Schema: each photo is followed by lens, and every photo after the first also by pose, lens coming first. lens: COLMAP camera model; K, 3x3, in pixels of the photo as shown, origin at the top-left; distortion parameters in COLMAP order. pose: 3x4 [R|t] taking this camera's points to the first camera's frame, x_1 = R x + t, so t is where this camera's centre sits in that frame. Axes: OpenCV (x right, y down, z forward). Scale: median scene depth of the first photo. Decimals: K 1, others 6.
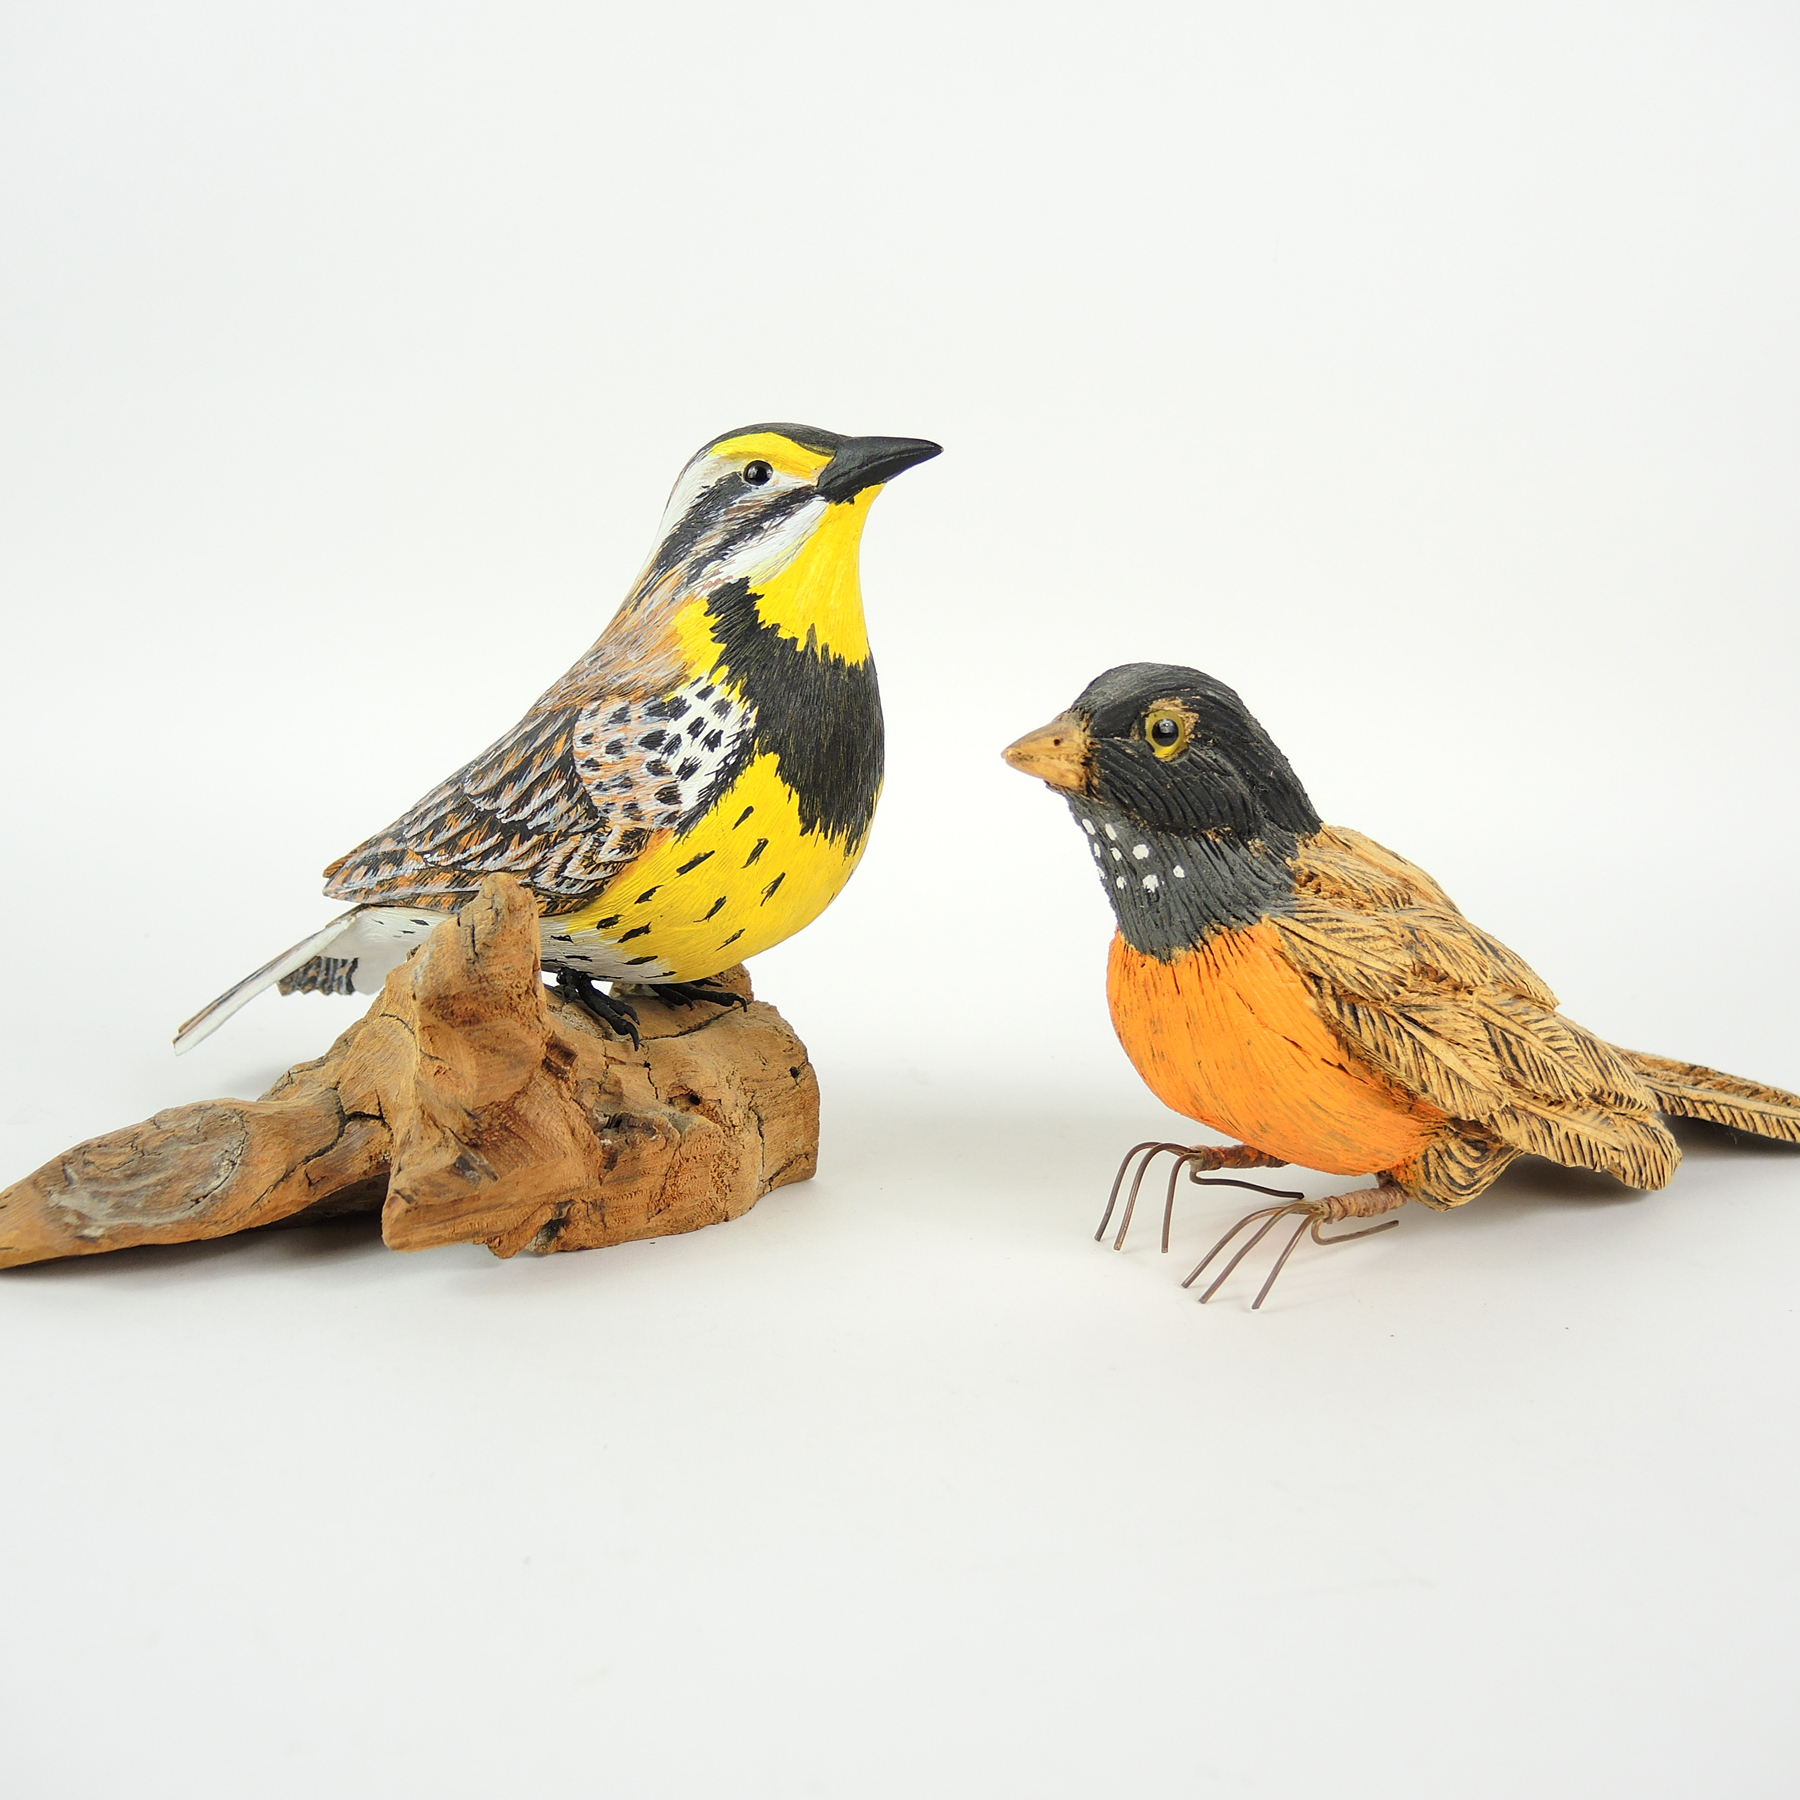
lens RADIAL K [[1972.7, 0, 904.7], [0, 1972.7, 901.6], [0, 0, 1]] dist [-0.010690, 0.000000]
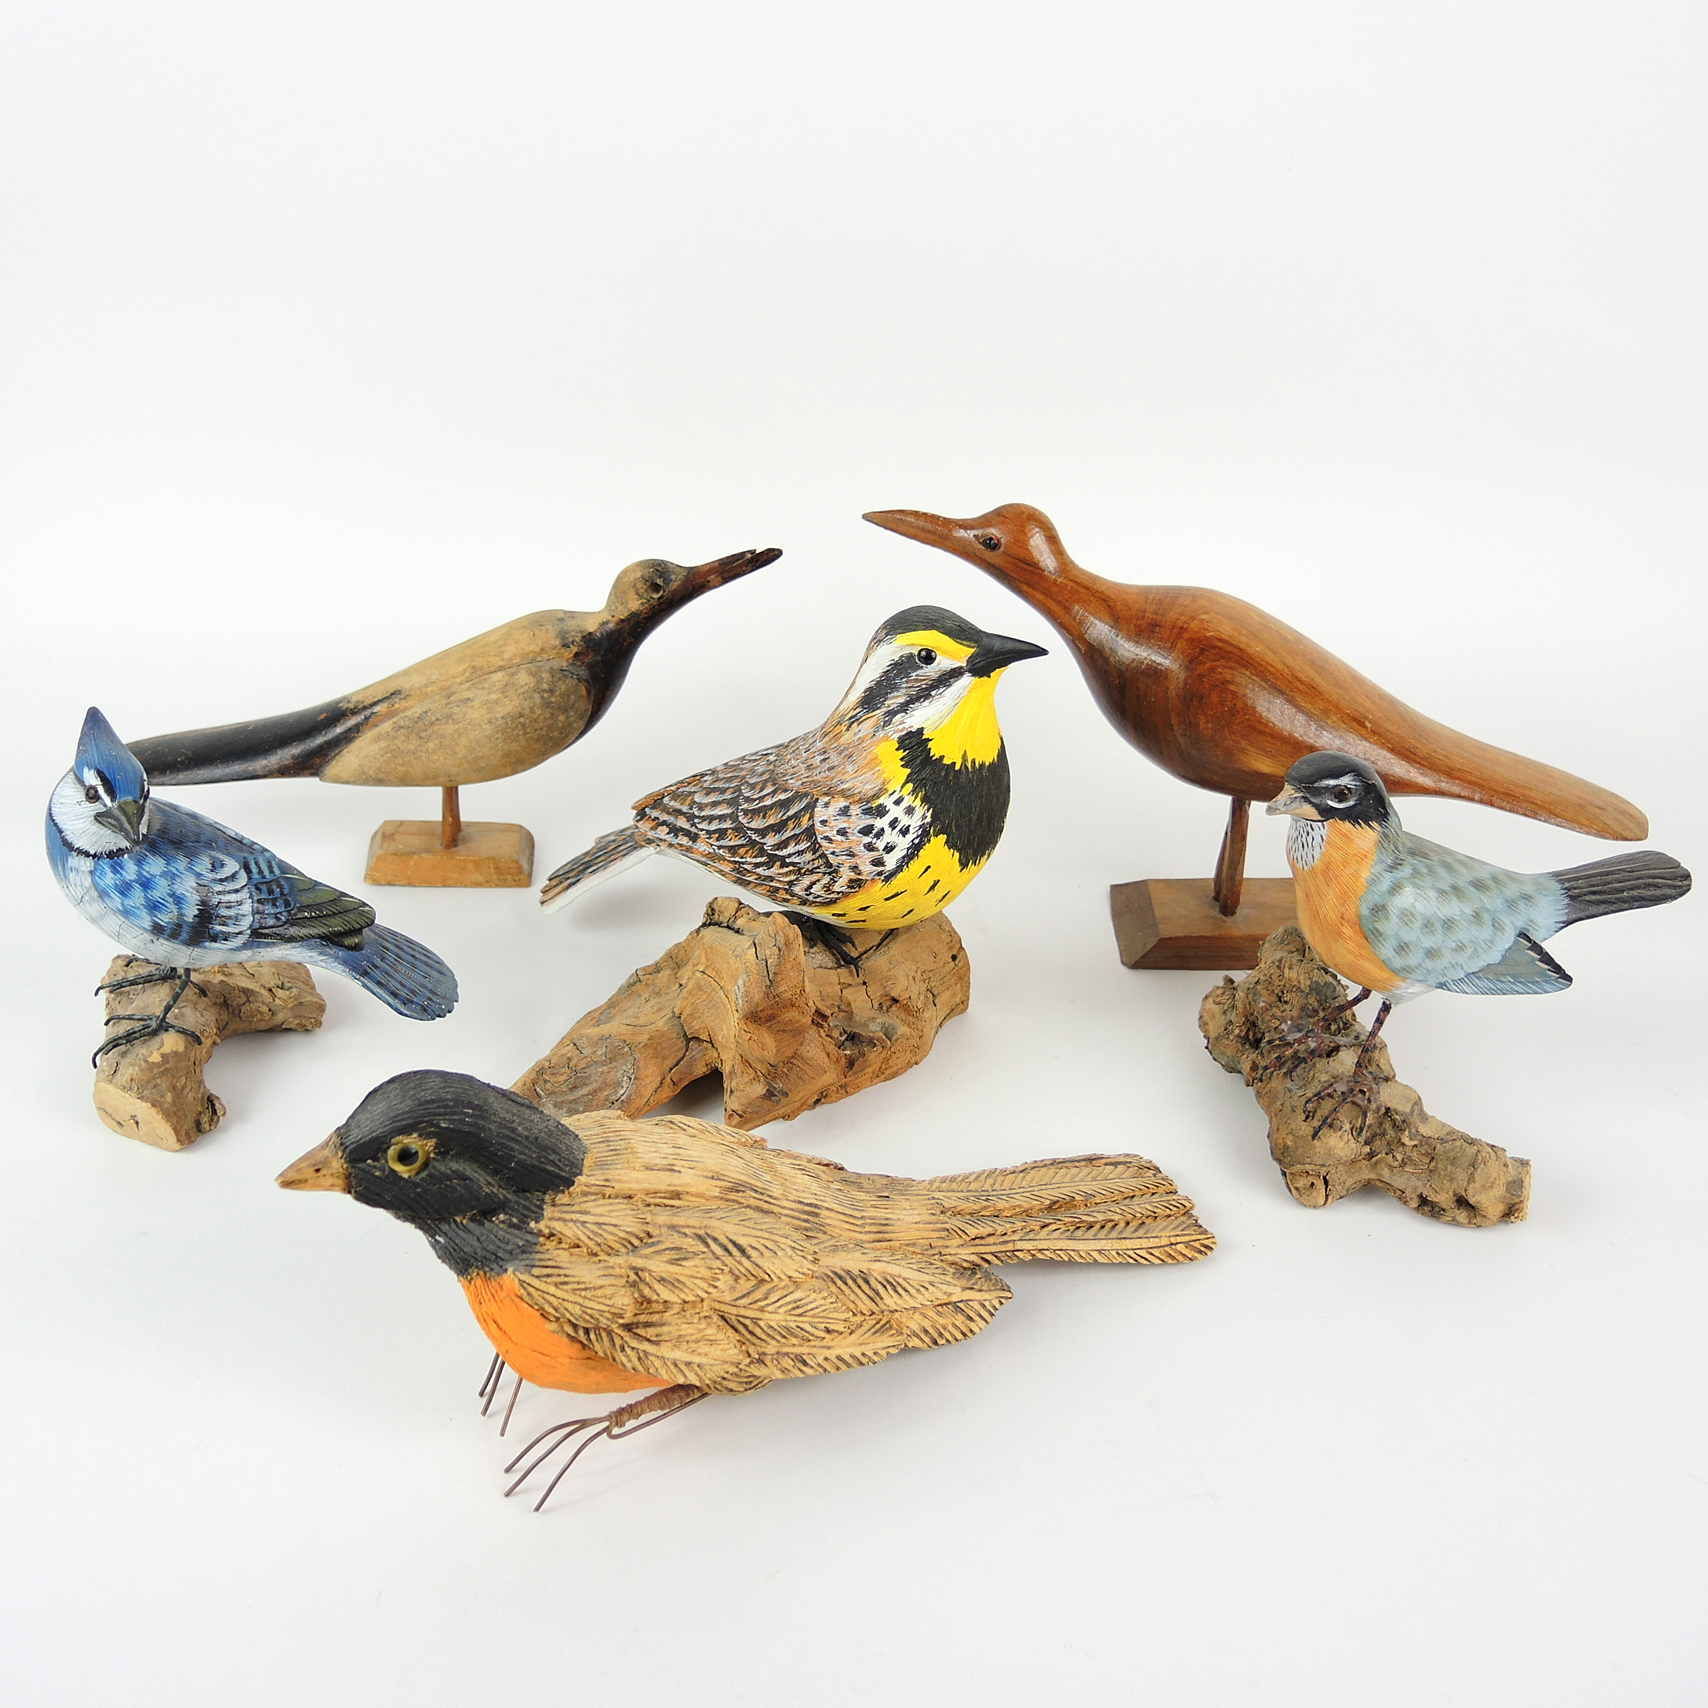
lens RADIAL K [[1871.8, 0, 854.5], [0, 1871.8, 850.3], [0, 0, 1]] dist [-0.010690, 0.000000]
pose [[0.996700, -0.016771, -0.079427, -0.017877], [0.042739, 0.940256, 0.337776, -0.569694], [0.069017, -0.340056, 0.937869, -0.413693]]
